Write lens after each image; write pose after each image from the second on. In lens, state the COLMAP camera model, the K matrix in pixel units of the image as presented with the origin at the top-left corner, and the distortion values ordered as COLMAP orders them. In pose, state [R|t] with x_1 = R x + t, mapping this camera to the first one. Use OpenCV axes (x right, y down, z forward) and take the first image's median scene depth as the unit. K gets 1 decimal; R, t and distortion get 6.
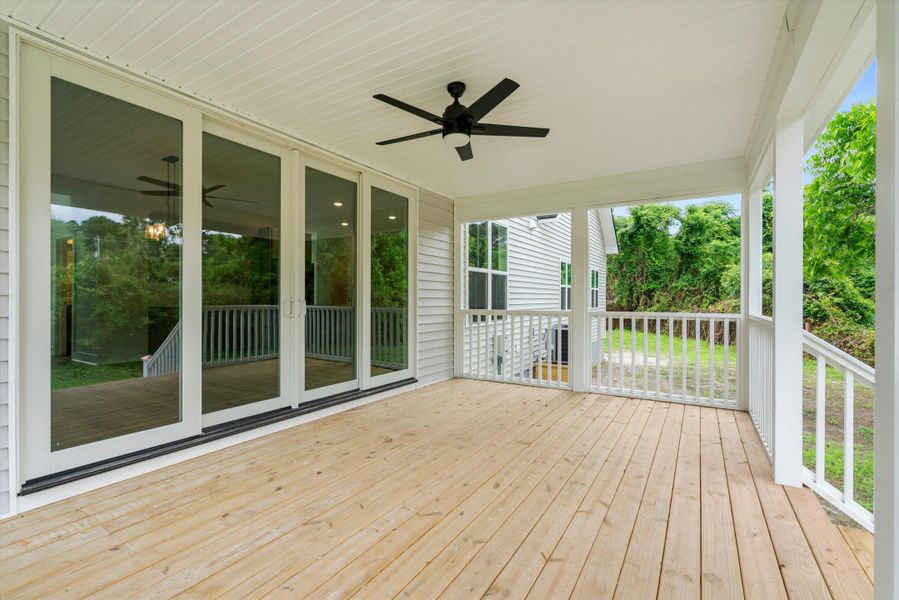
lens RADIAL K [[408.1, 0, 447.6], [0, 408.1, 303.3], [0, 0, 1]] dist [-0.003410, 0.001409]
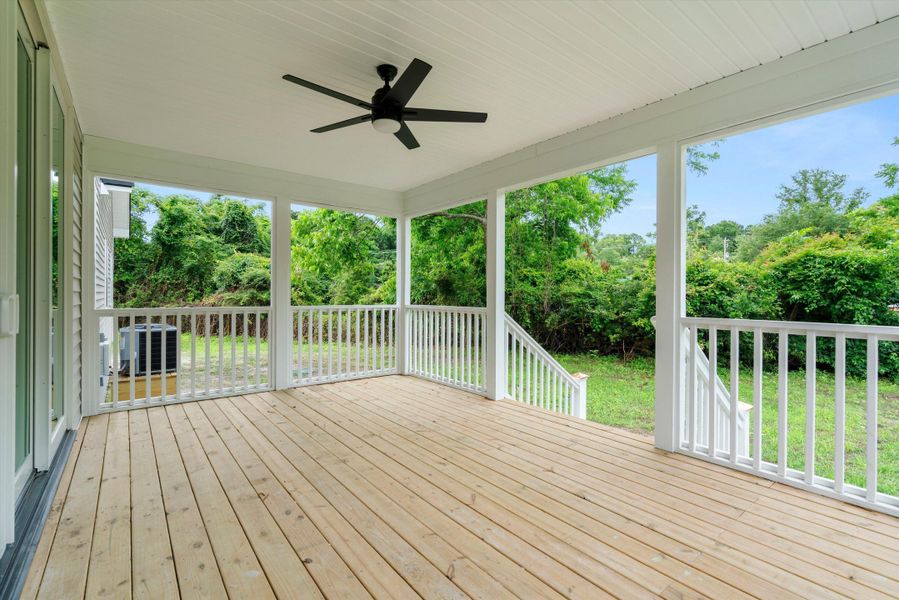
lens RADIAL K [[408.1, 0, 450.1], [0, 408.1, 295.3], [0, 0, 1]] dist [-0.003410, 0.001409]
pose [[0.336853, -0.001502, 0.941556, -0.686814], [0.004930, 0.999988, -0.000169, -0.006006], [-0.941544, 0.004698, 0.336857, 0.455707]]
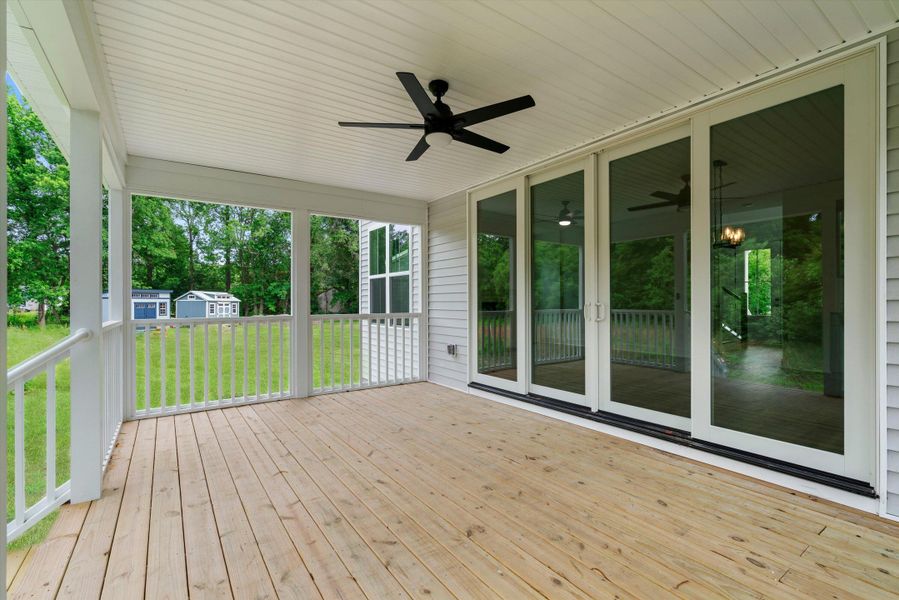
lens RADIAL K [[408.1, 0, 444.7], [0, 408.1, 301.6], [0, 0, 1]] dist [-0.003410, 0.001409]
pose [[-0.402256, -0.002432, -0.915524, 0.761865], [-0.008727, 0.999961, 0.001178, -0.012519], [0.915485, 0.008463, -0.402262, 1.179129]]
